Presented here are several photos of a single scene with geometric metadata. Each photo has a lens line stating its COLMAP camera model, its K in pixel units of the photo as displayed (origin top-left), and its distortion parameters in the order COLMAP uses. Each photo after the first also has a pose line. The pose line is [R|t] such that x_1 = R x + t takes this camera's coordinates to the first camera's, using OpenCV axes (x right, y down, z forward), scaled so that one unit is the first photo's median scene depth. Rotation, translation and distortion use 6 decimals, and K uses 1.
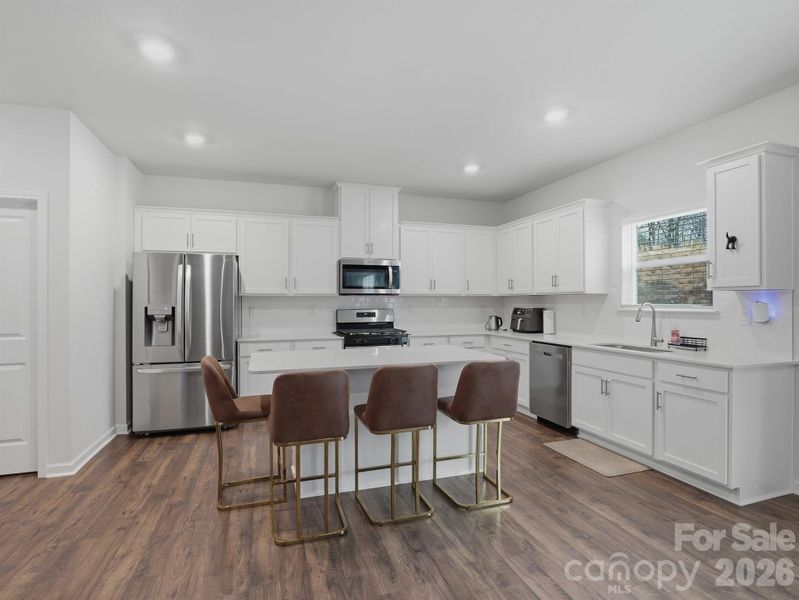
lens RADIAL K [[423.0, 0, 405.0], [0, 423.0, 300.9], [0, 0, 1]] dist [-0.017783, 0.004270]
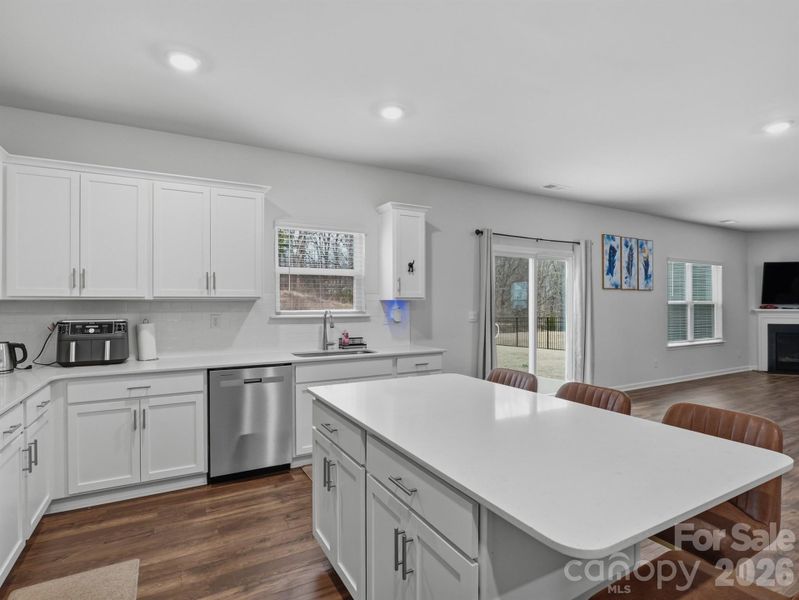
lens RADIAL K [[423.0, 0, 404.7], [0, 423.0, 301.7], [0, 0, 1]] dist [-0.017783, 0.004270]
pose [[-0.178953, 0.001569, 0.983856, -0.417019], [-0.001149, 0.999998, -0.001803, -0.011516], [-0.983857, -0.001453, -0.178951, 0.824380]]
